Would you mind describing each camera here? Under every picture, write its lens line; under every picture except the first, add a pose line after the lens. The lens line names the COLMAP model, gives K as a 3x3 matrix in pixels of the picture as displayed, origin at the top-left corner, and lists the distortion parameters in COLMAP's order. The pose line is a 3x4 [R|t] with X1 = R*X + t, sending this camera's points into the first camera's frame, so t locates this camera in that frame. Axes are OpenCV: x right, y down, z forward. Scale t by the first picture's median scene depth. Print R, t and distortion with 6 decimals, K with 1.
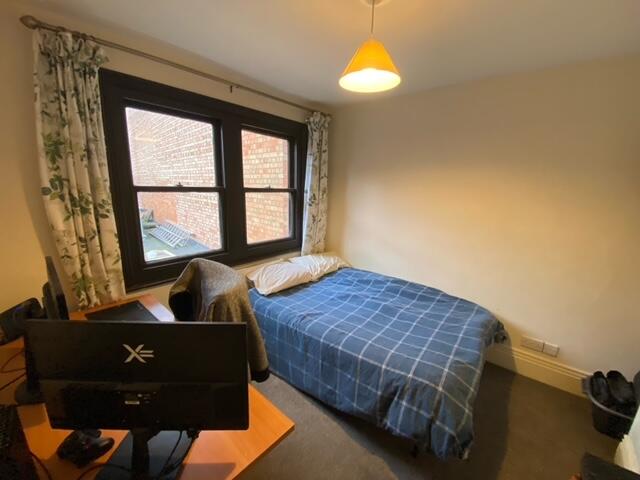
lens RADIAL K [[254.8, 0, 318.5], [0, 254.8, 240.6], [0, 0, 1]] dist [-0.019821, -0.002204]
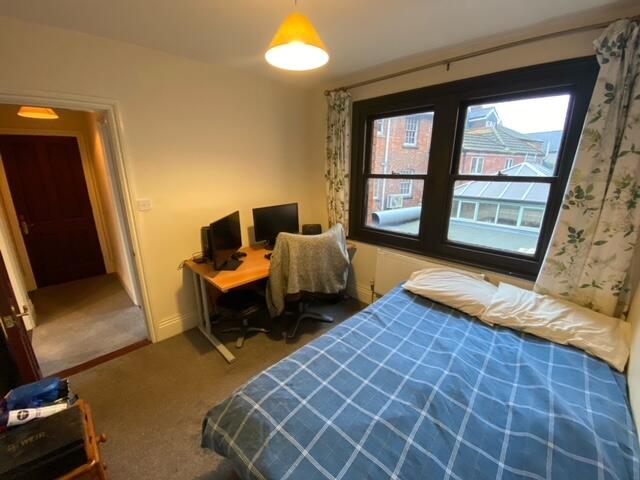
lens RADIAL K [[254.8, 0, 318.3], [0, 254.8, 238.7], [0, 0, 1]] dist [-0.019821, -0.002204]
pose [[-0.069214, 0.231689, -0.970324, 0.622470], [-0.210600, 0.947343, 0.241224, -0.110807], [0.975119, 0.221046, -0.016776, 0.604227]]
